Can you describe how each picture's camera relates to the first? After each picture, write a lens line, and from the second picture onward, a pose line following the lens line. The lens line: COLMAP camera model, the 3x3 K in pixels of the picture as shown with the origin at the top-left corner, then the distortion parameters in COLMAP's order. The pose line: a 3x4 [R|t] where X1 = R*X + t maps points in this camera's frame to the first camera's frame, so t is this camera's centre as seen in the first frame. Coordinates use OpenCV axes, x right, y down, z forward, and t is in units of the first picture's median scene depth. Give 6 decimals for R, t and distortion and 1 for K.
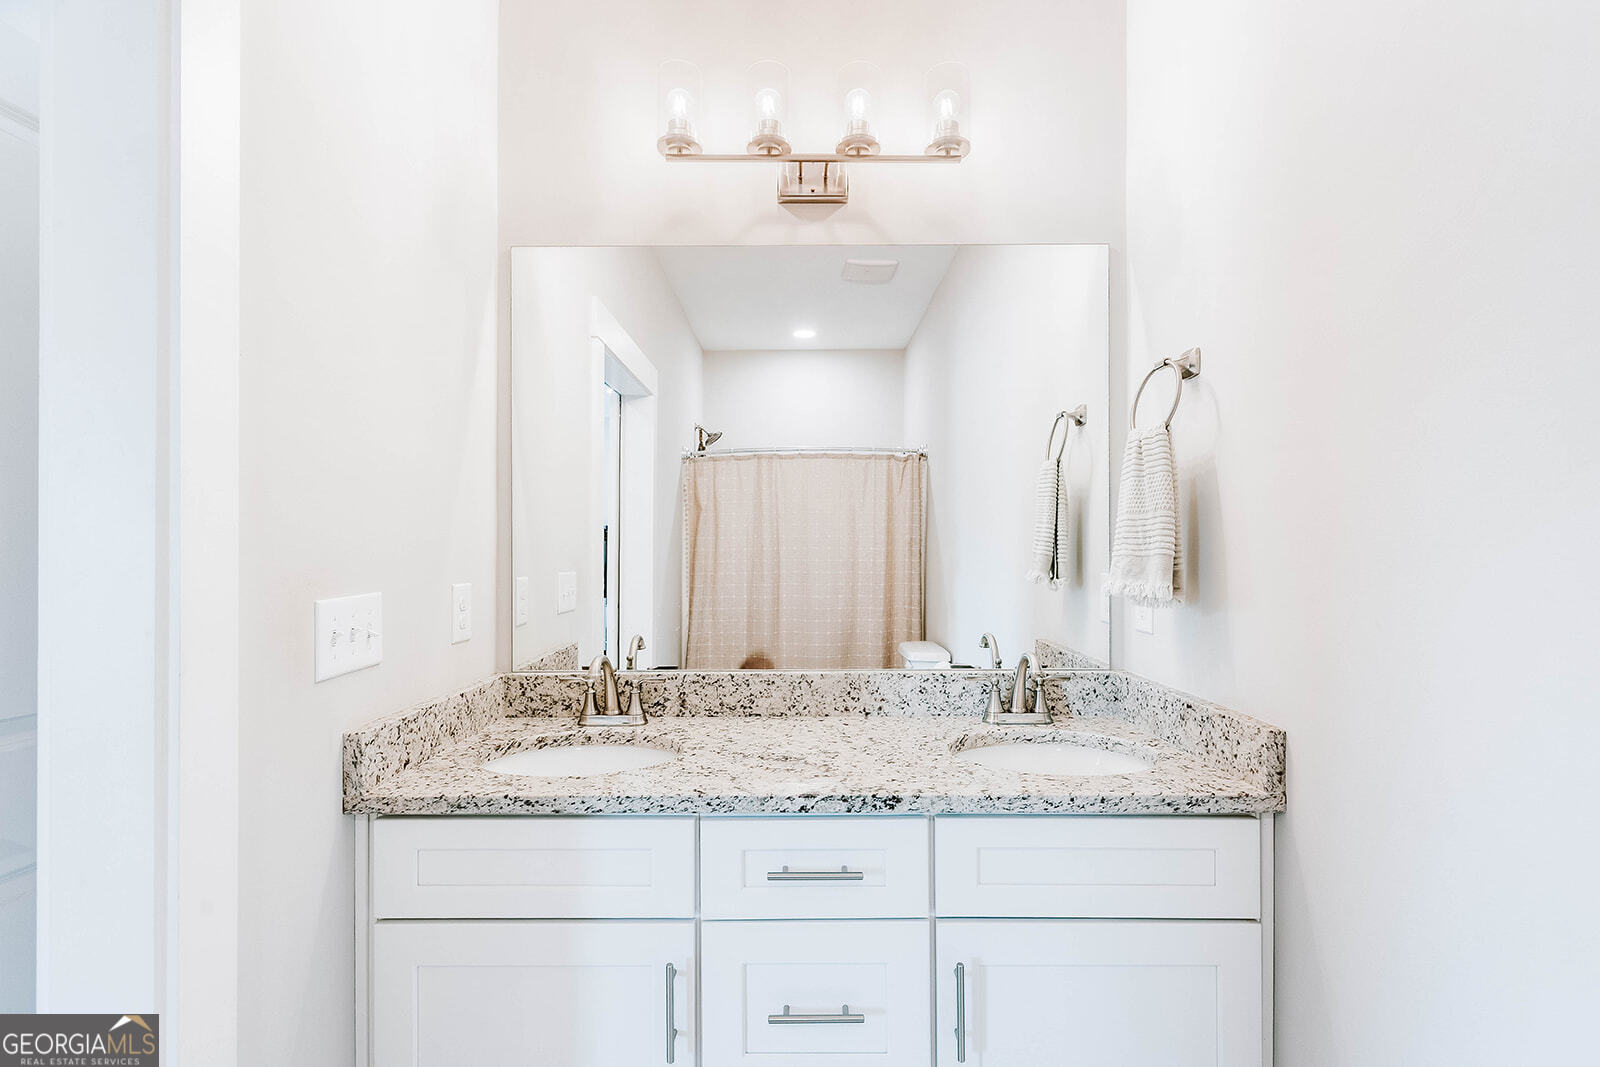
lens RADIAL K [[738.8, 0, 800.0], [0, 738.8, 533.5], [0, 0, 1]] dist [0.013549, 0.000106]
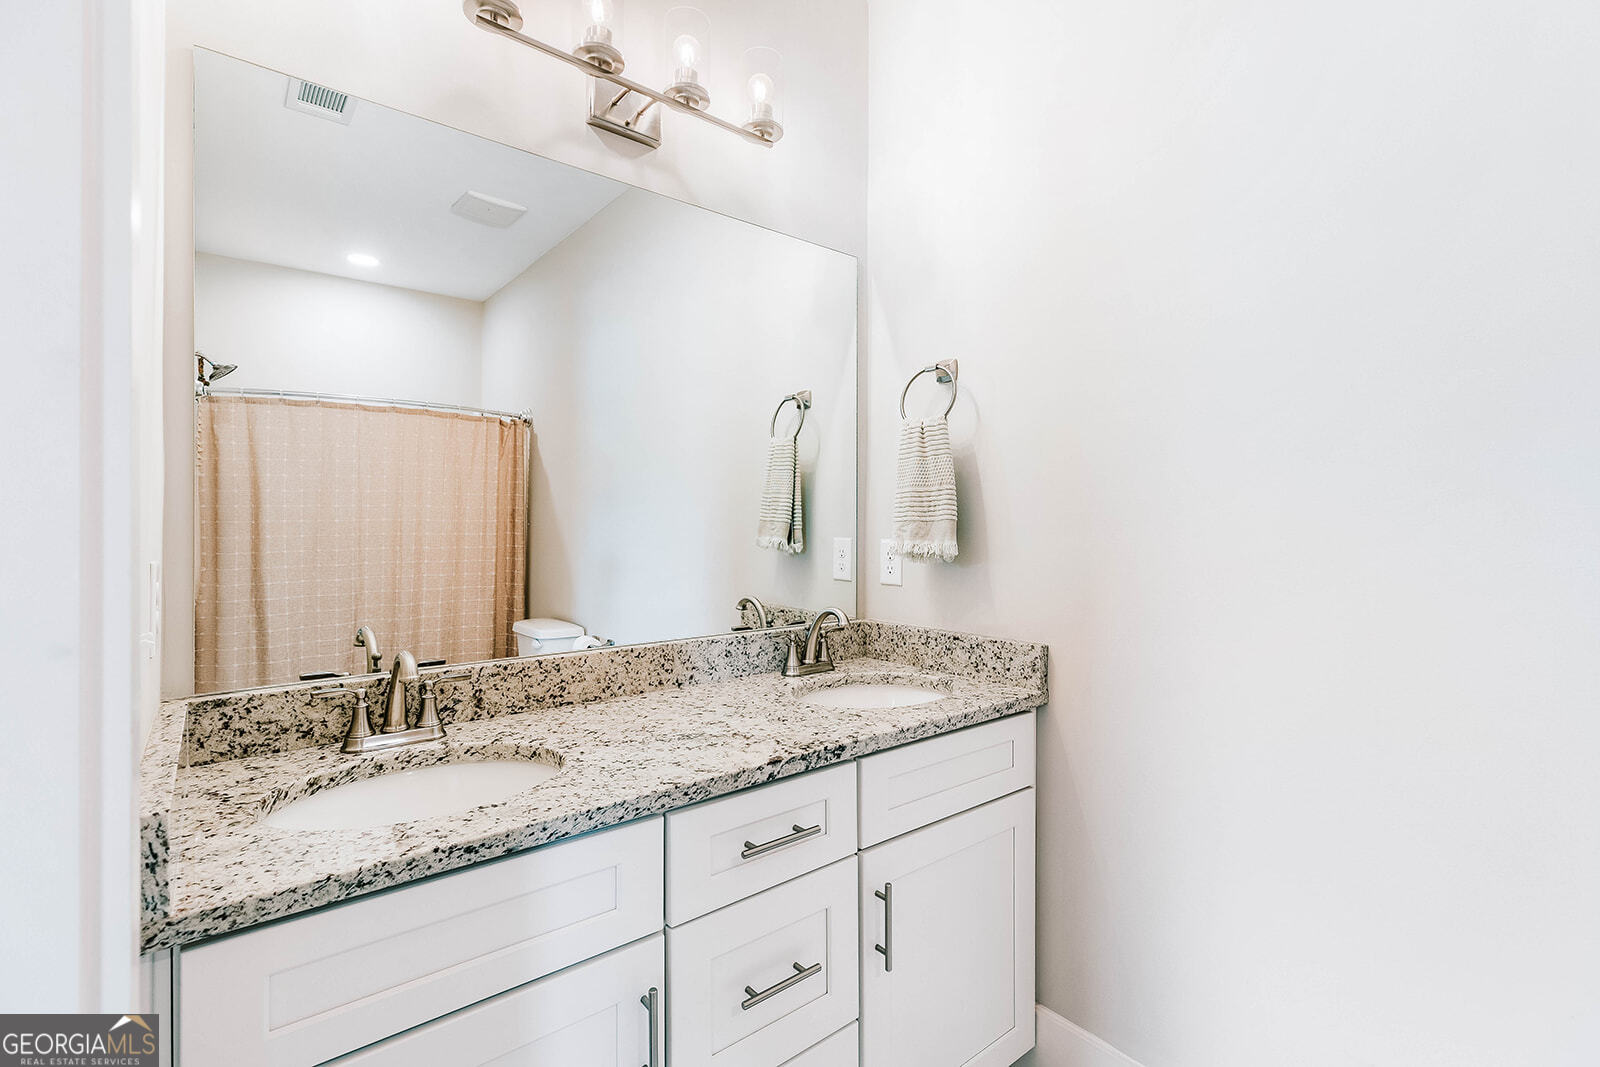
lens RADIAL K [[732.7, 0, 793.1], [0, 732.7, 516.4], [0, 0, 1]] dist [0.012730, -0.000232]
pose [[0.772965, 0.009606, 0.634375, -0.435196], [-0.014534, 0.999891, 0.002568, 0.020083], [-0.634282, -0.011205, 0.773021, 0.176601]]
